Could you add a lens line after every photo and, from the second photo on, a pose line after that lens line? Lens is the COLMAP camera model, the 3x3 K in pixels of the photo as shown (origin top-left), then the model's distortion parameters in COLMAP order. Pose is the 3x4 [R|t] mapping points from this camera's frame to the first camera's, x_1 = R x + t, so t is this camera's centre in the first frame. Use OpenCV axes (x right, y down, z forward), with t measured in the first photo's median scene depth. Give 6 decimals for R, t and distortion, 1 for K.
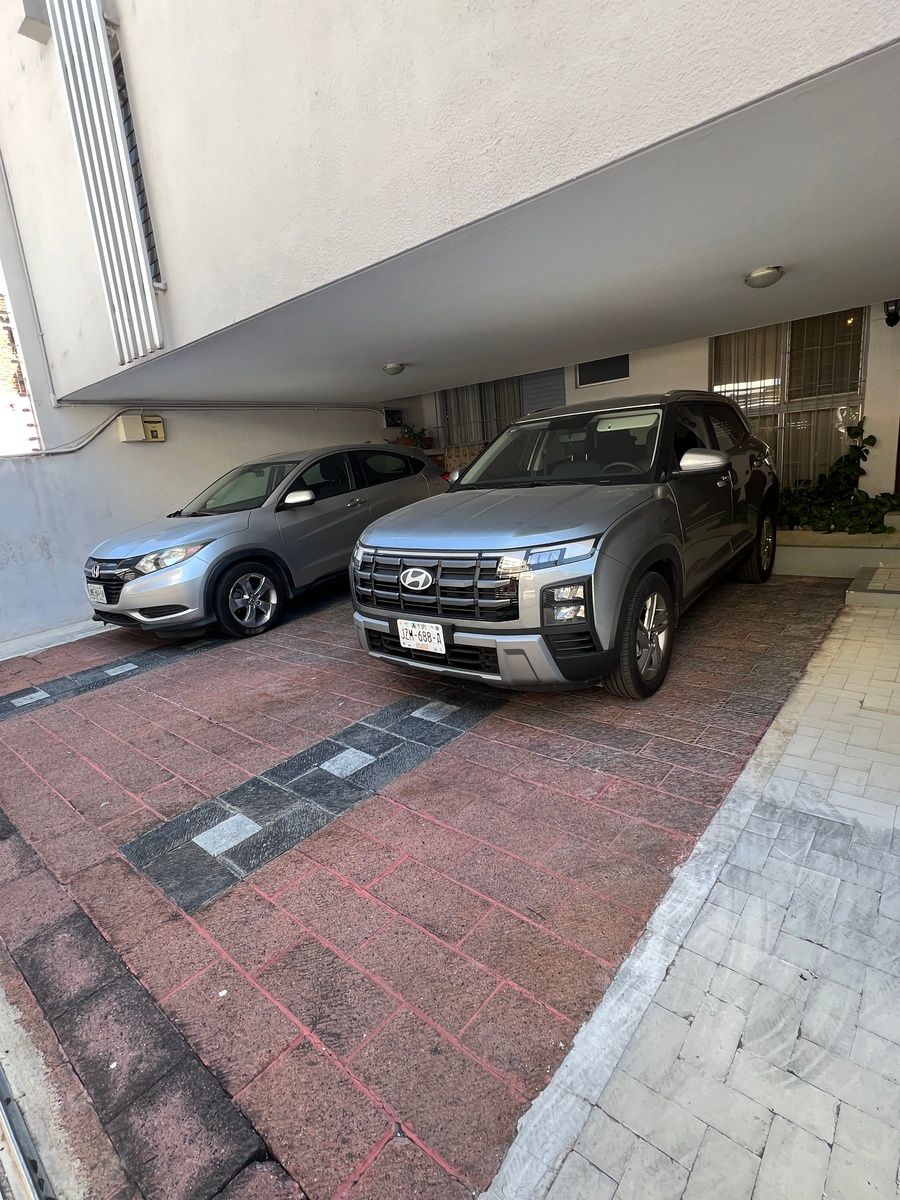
lens RADIAL K [[579.1, 0, 450.0], [0, 579.1, 600.0], [0, 0, 1]] dist [-0.005743, -0.000391]
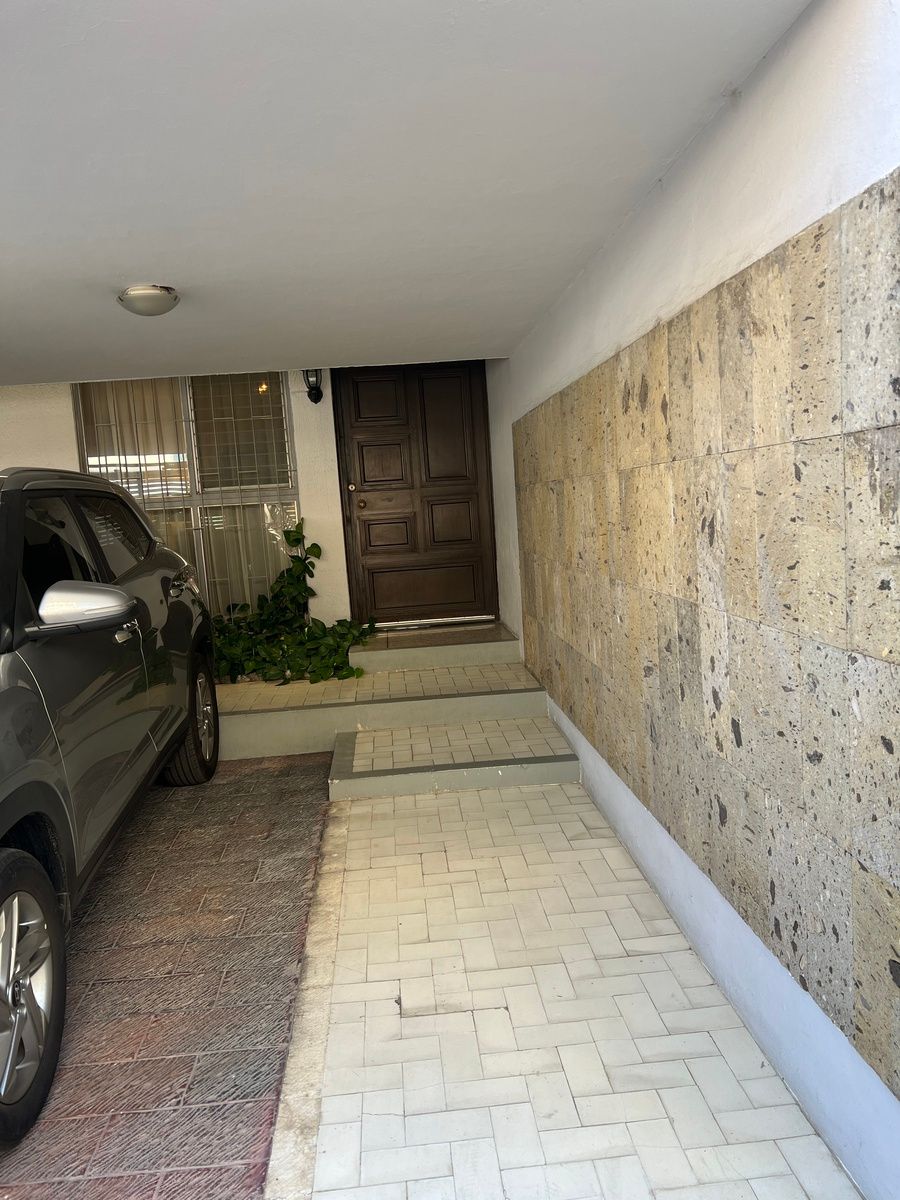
lens RADIAL K [[882.8, 0, 450.0], [0, 882.8, 600.0], [0, 0, 1]] dist [0.051194, -0.063875]
pose [[0.703594, -0.036690, 0.709655, 0.063698], [0.168488, 0.978802, -0.116444, -0.061737], [-0.690339, 0.201497, 0.694860, 0.134421]]
